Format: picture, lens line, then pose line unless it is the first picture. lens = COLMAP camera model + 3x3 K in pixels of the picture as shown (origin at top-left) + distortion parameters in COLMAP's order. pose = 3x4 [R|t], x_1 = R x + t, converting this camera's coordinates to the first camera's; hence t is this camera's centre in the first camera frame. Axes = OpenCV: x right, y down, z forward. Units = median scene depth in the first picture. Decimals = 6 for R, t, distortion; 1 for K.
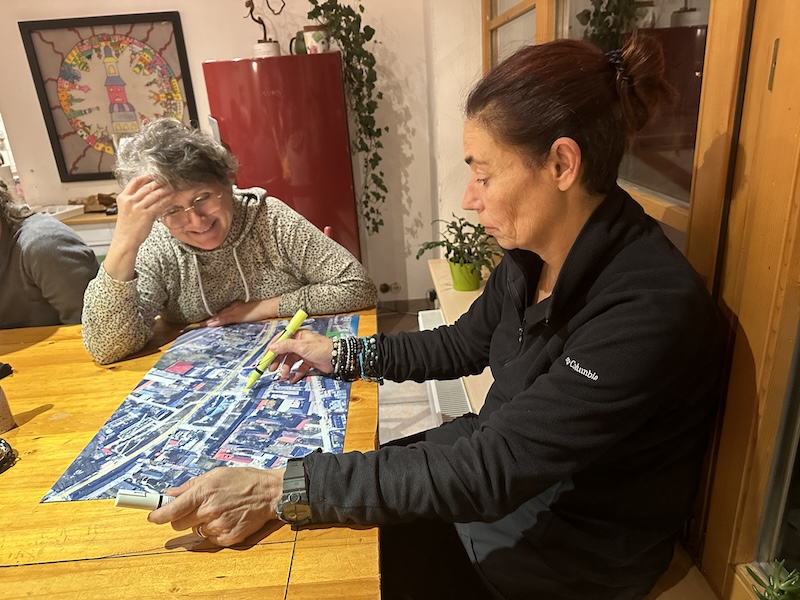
lens RADIAL K [[583.2, 0, 393.2], [0, 583.2, 315.6], [0, 0, 1]] dist [-0.001285, -0.003805]
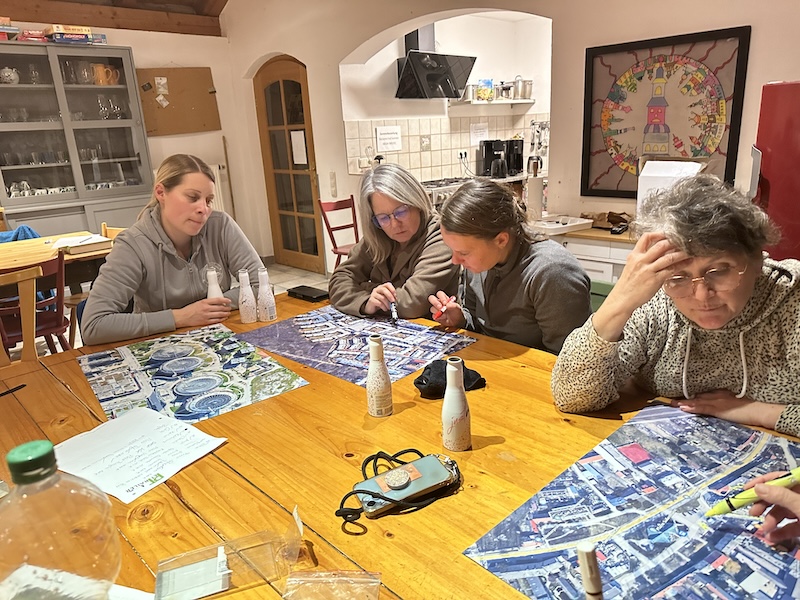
lens RADIAL K [[583.2, 0, 404.2], [0, 583.2, 305.1], [0, 0, 1]] dist [-0.001285, -0.003805]
pose [[0.692514, 0.244818, -0.678593, -0.054669], [-0.261297, 0.961906, 0.080372, -0.094425], [0.672420, 0.121655, 0.730104, 0.079520]]
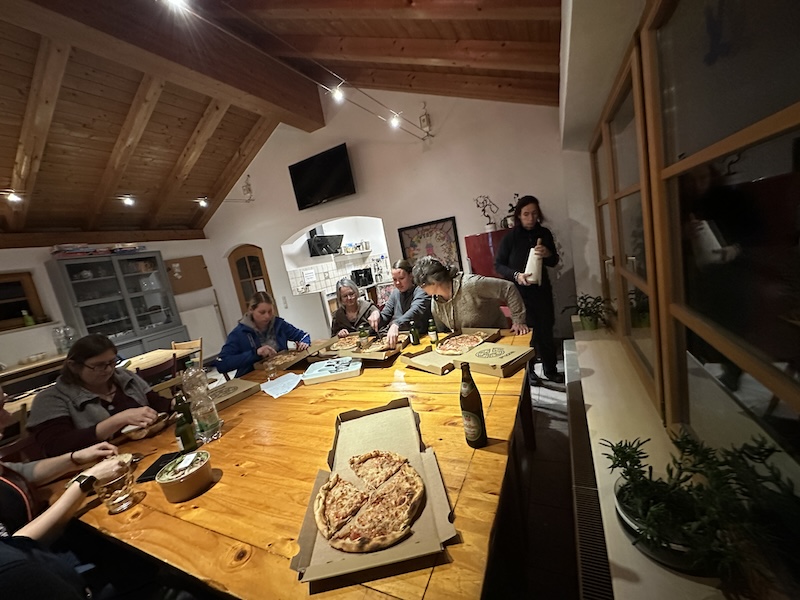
lens RADIAL K [[323.4, 0, 404.2], [0, 323.4, 302.9], [0, 0, 1]] dist [-0.001237, 0.000042]
pose [[0.894332, -0.021828, -0.446872, 0.111531], [-0.044200, 0.989612, -0.136798, 0.099294], [0.445216, 0.142094, 0.884077, -0.622766]]
